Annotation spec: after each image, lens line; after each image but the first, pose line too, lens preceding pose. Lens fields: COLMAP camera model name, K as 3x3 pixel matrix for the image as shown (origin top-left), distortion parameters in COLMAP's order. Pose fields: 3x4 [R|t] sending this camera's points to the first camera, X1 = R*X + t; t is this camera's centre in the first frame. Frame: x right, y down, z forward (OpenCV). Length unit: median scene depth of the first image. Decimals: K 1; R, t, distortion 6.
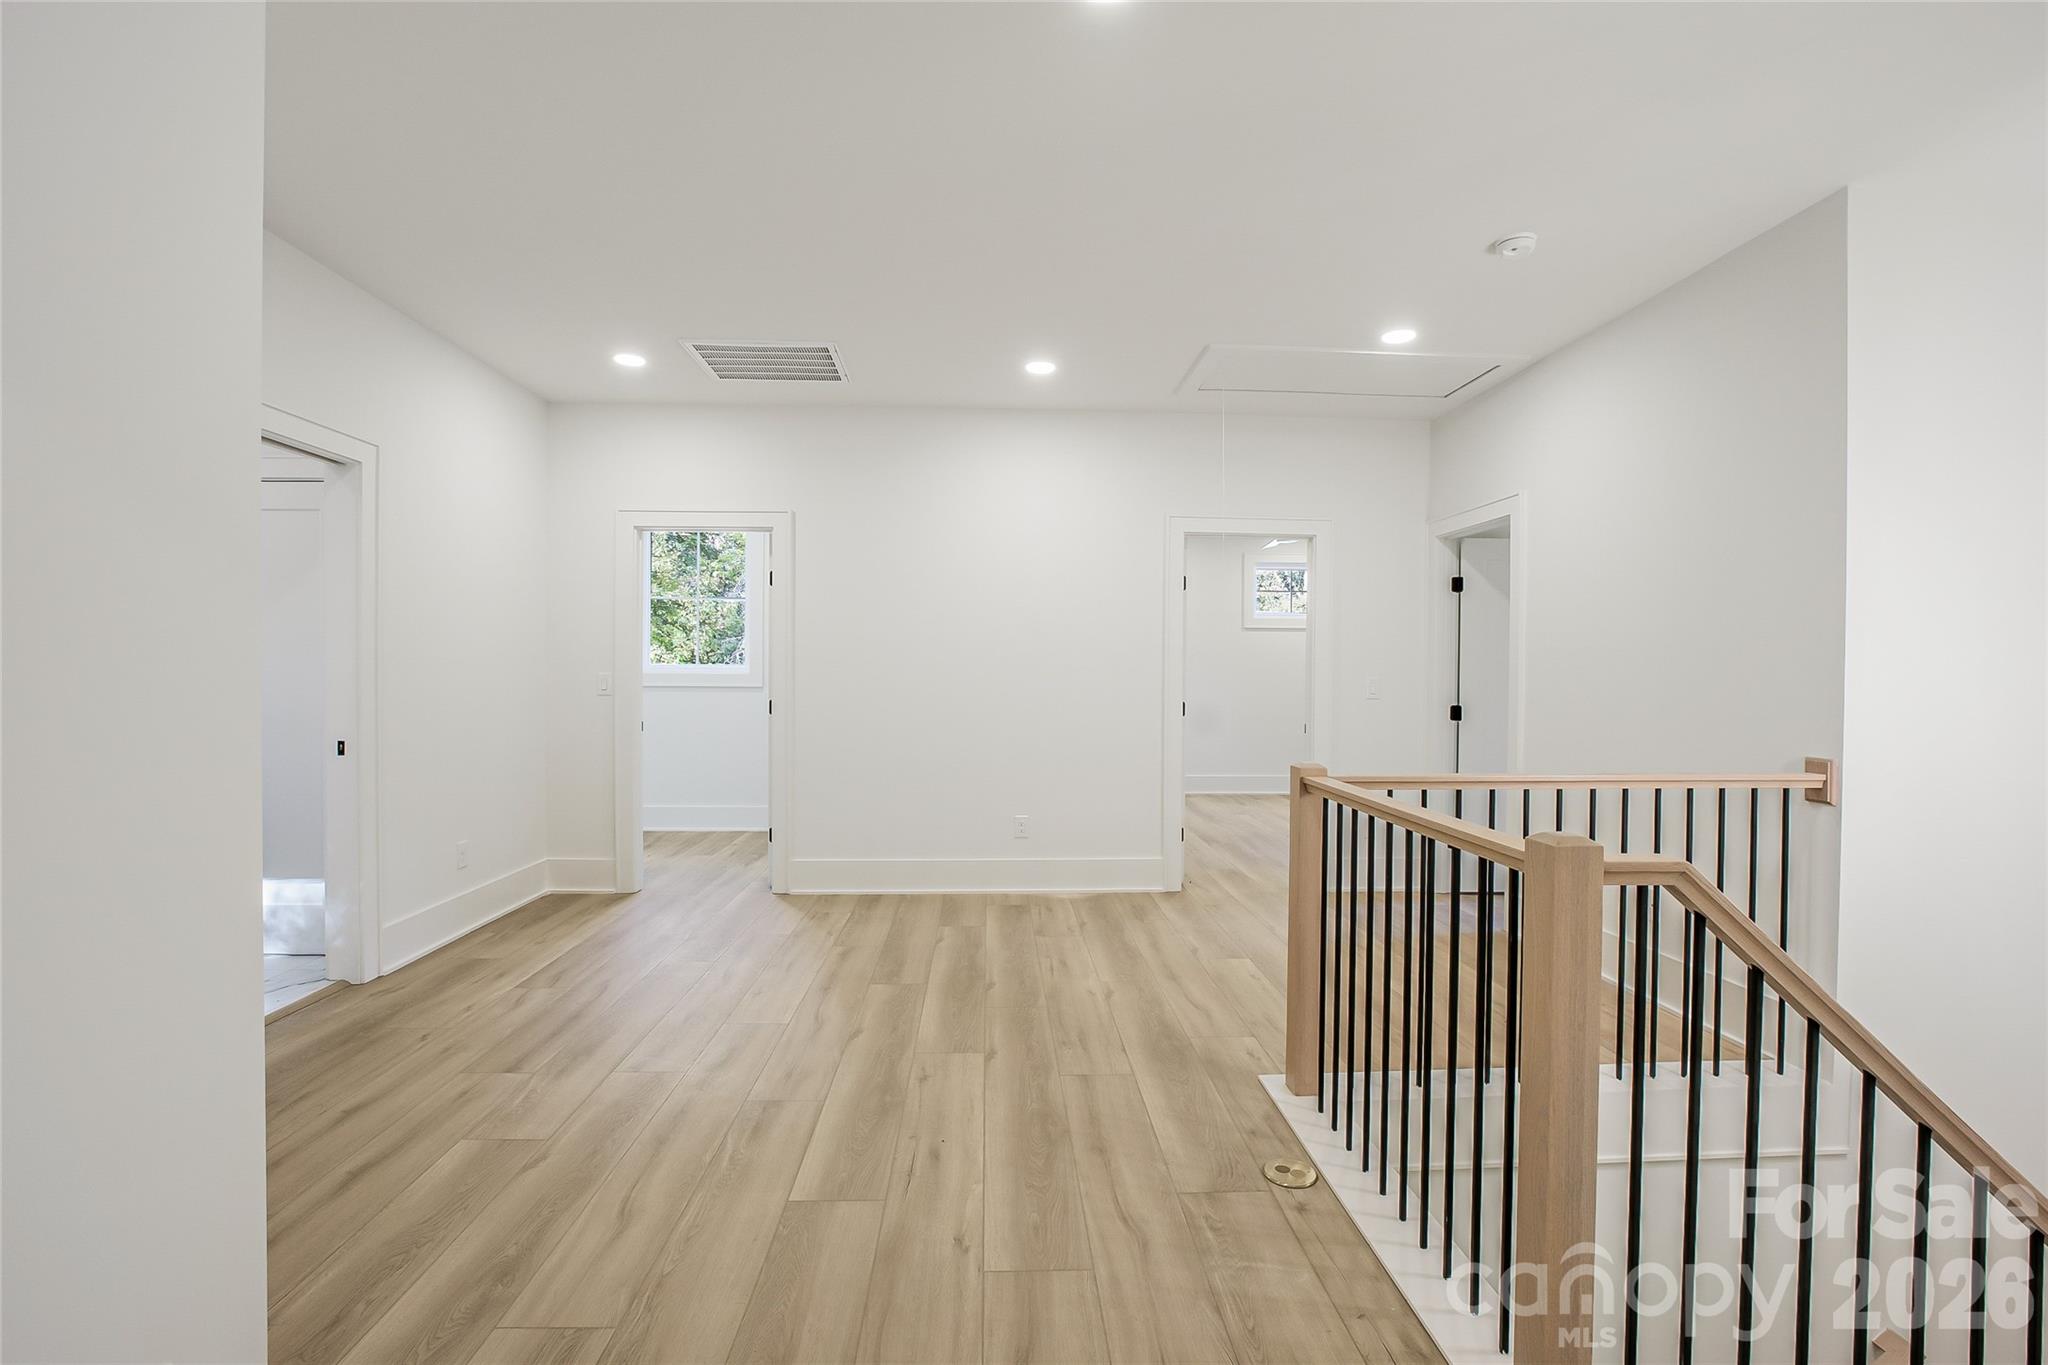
lens RADIAL K [[916.7, 0, 1039.7], [0, 916.7, 684.7], [0, 0, 1]] dist [-0.025627, 0.005262]
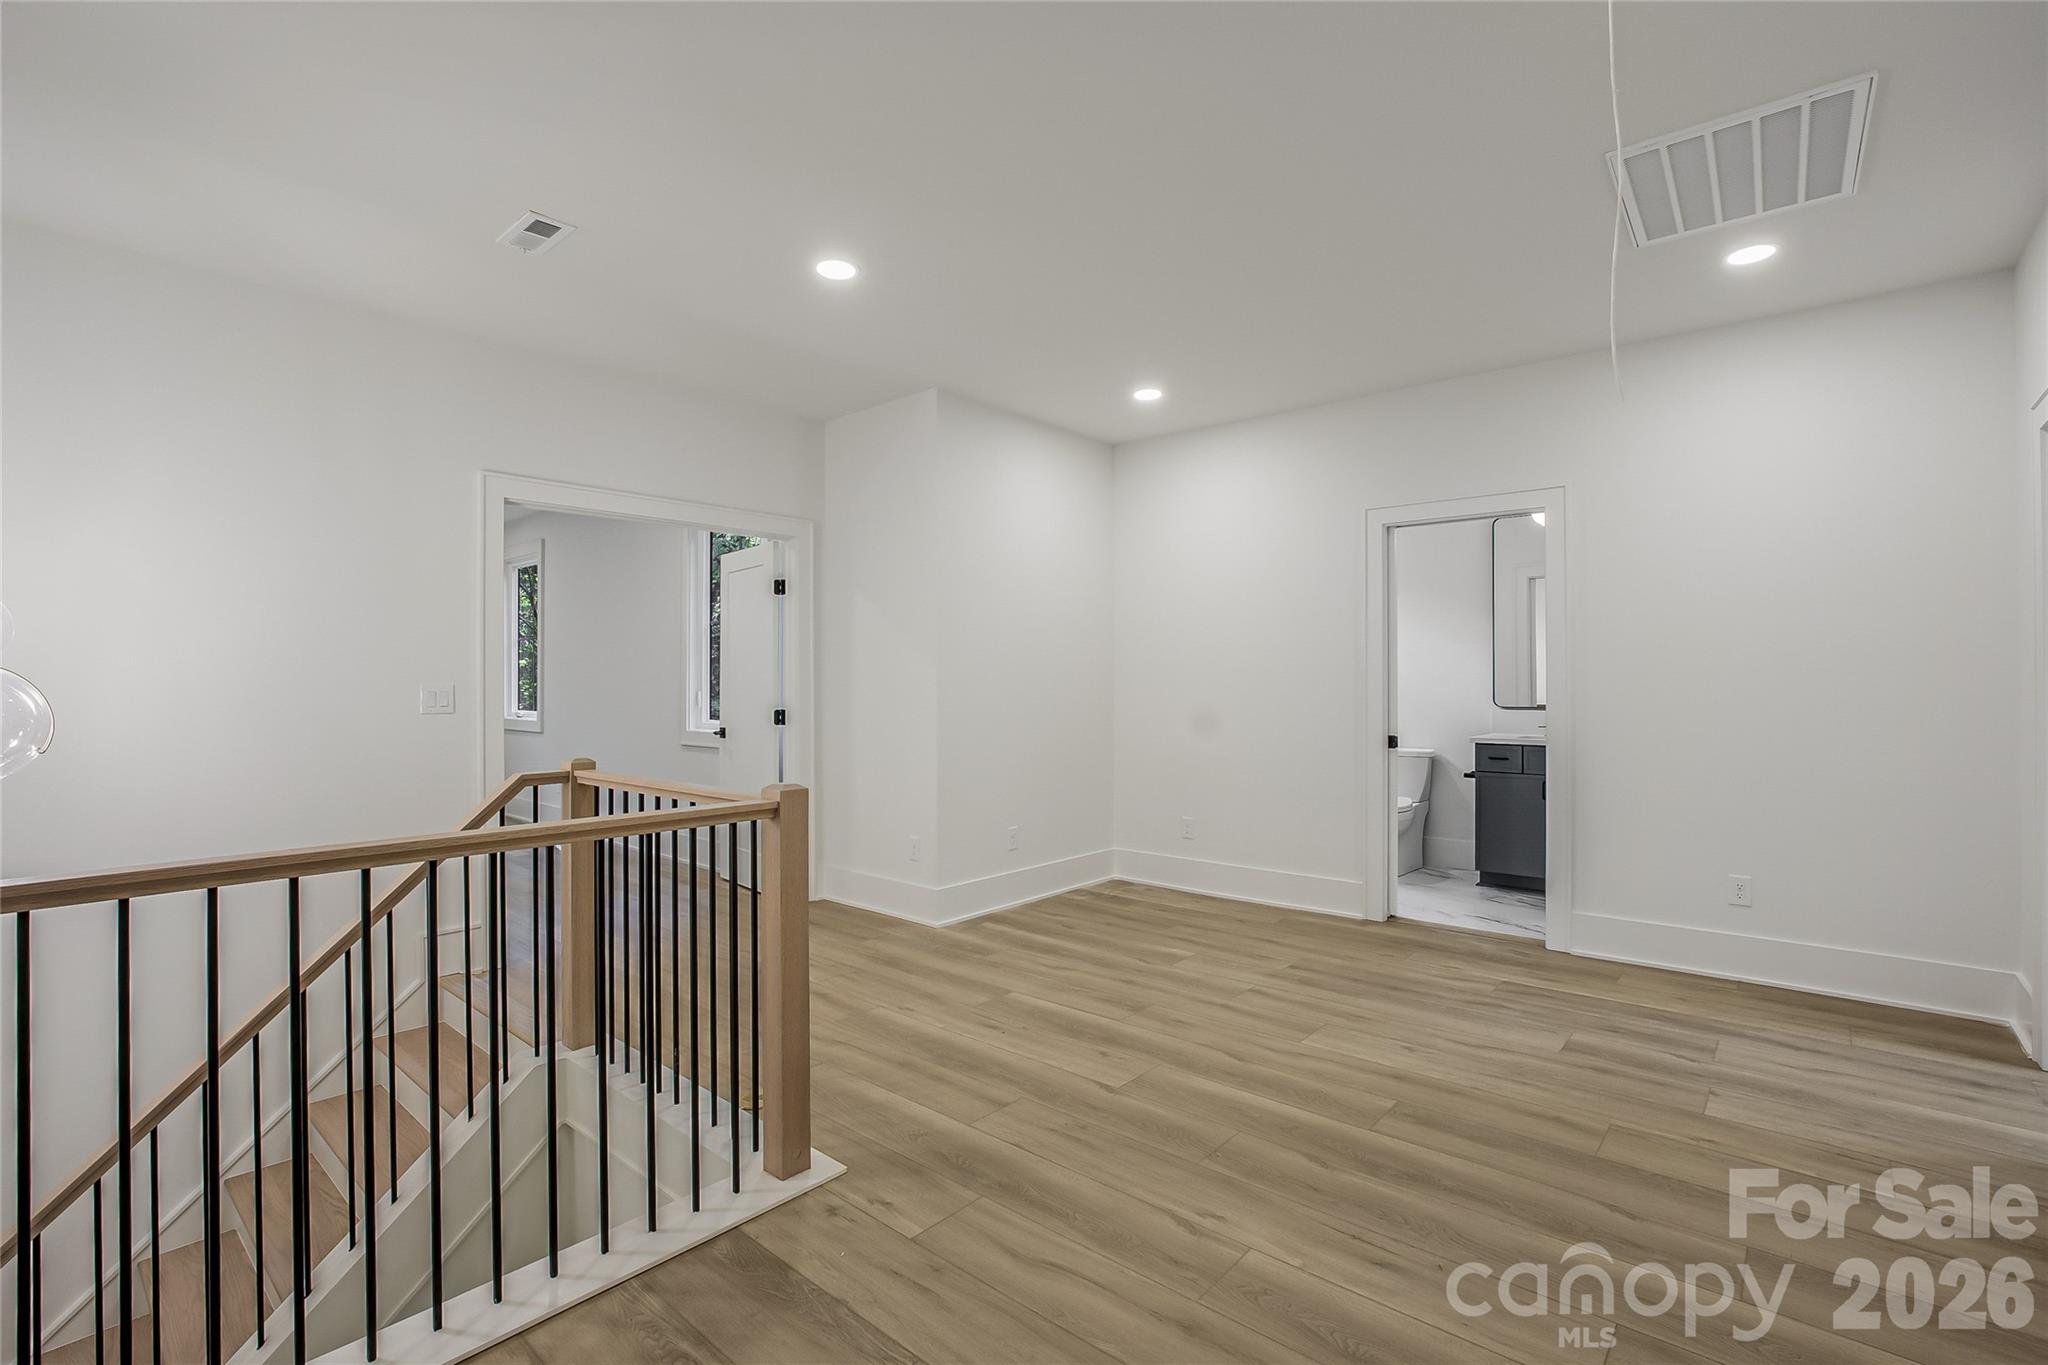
lens RADIAL K [[916.7, 0, 1032.2], [0, 916.7, 681.7], [0, 0, 1]] dist [-0.025627, 0.005262]
pose [[-0.691752, -0.007330, -0.722098, 0.742667], [-0.009295, 0.999956, -0.001246, -0.011478], [0.722076, 0.005850, -0.691789, 1.736070]]
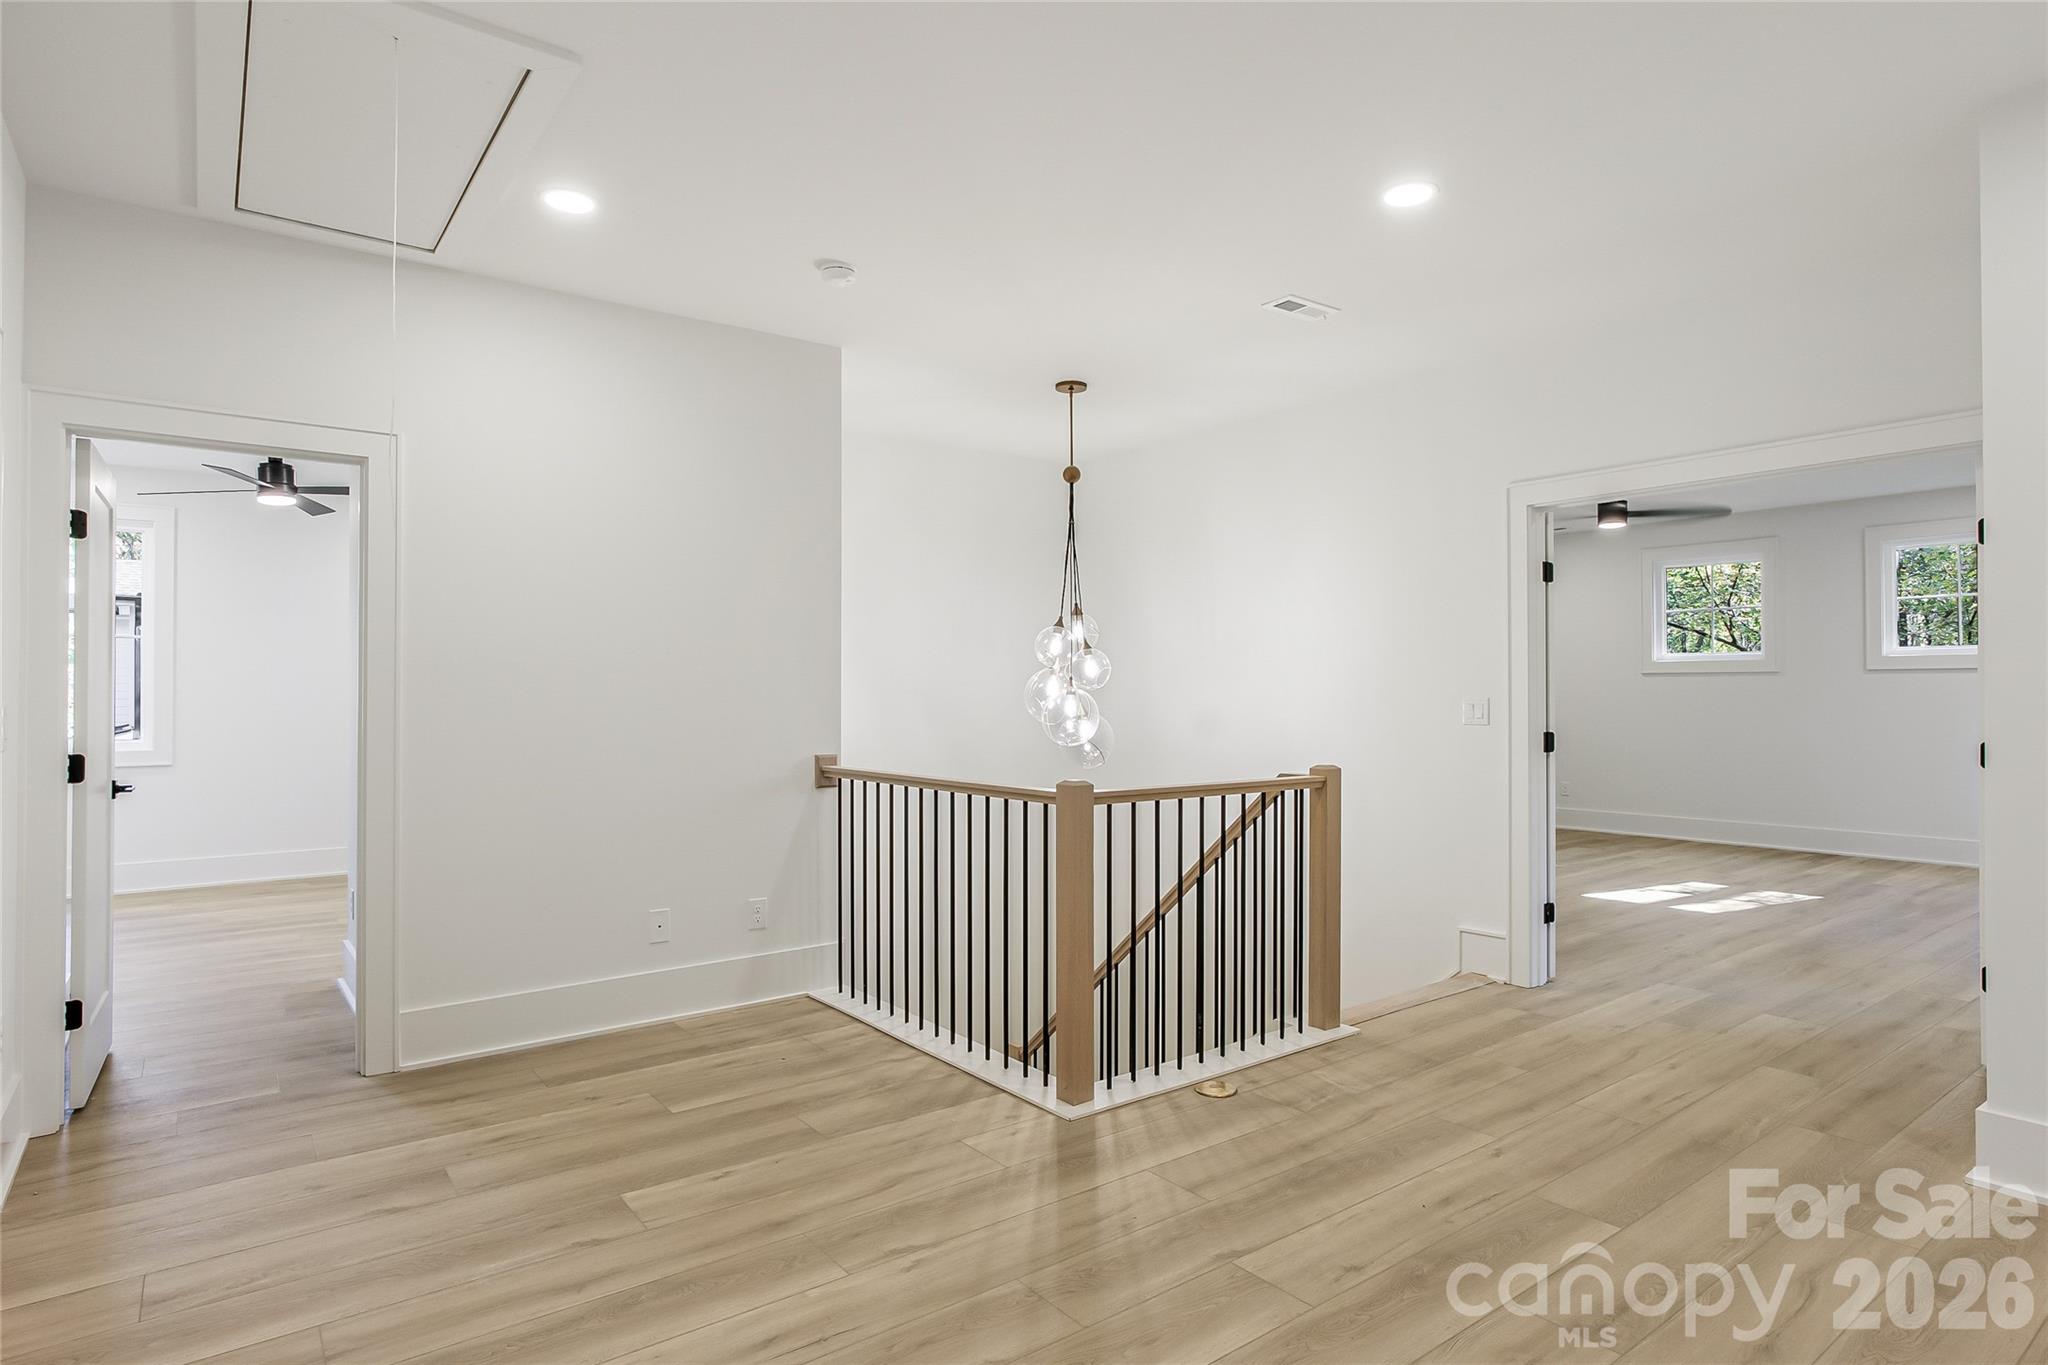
lens RADIAL K [[1117.5, 0, 1036.5], [0, 1117.5, 681.4], [0, 0, 1]] dist [-0.009132, 0.006793]
pose [[-0.569426, 0.004645, 0.822030, -0.718060], [0.003713, 0.999988, -0.003079, -0.022079], [-0.822034, 0.001299, -0.569436, 1.739021]]
